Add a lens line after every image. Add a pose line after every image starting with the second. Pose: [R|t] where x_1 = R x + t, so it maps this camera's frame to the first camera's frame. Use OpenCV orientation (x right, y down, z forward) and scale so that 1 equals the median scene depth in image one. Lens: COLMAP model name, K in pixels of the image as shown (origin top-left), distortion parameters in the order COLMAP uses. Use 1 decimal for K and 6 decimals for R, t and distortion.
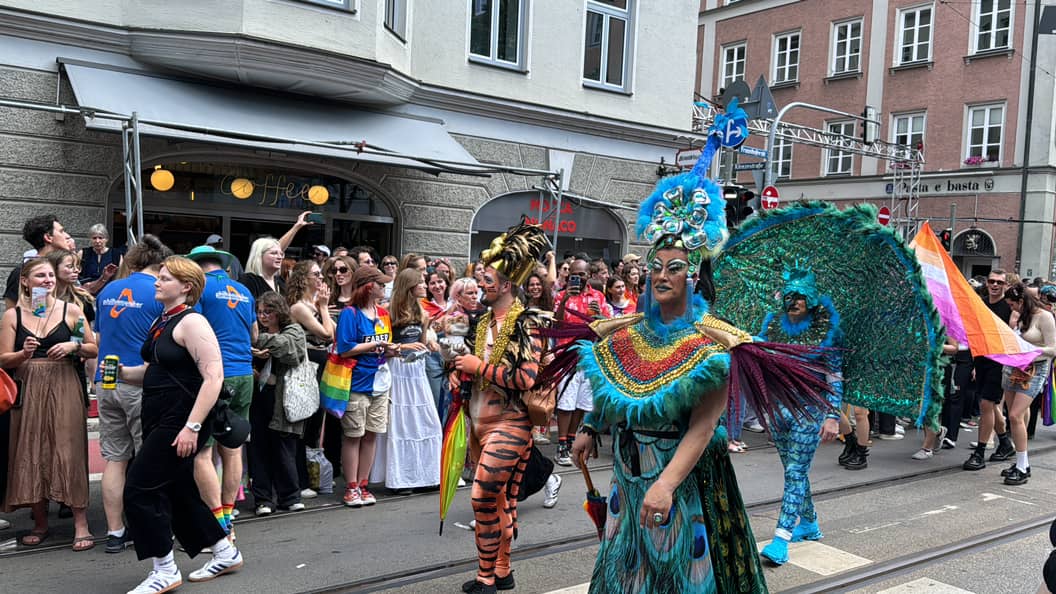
lens RADIAL K [[896.9, 0, 549.6], [0, 896.9, 307.9], [0, 0, 1]] dist [0.178725, -0.365163]
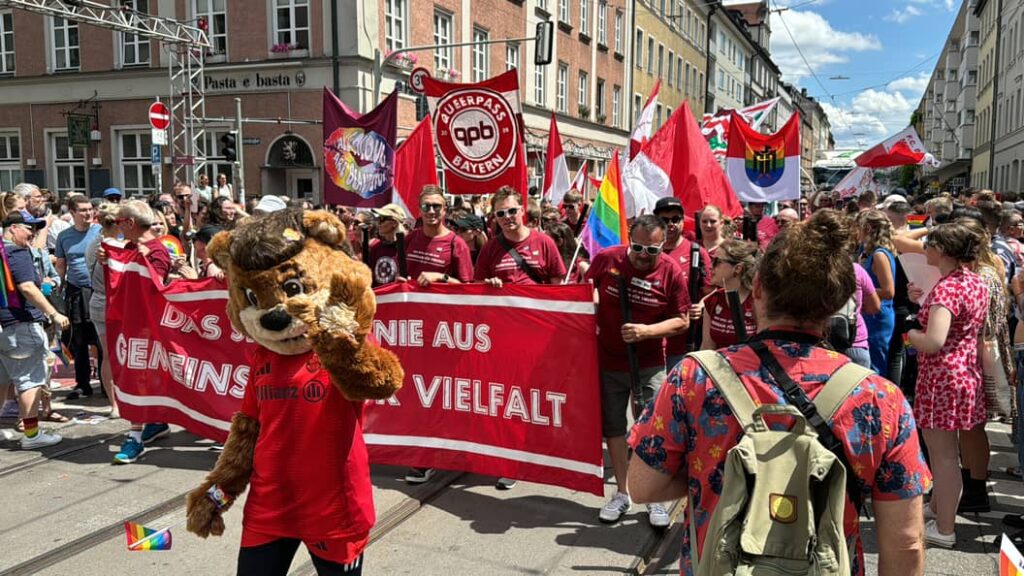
lens RADIAL K [[869.7, 0, 532.9], [0, 869.7, 298.6], [0, 0, 1]] dist [0.178725, -0.365163]
pose [[0.857277, -0.103789, 0.504285, 0.233423], [0.063232, 0.993280, 0.096938, -0.002822], [-0.510958, -0.051216, 0.858079, 0.199940]]
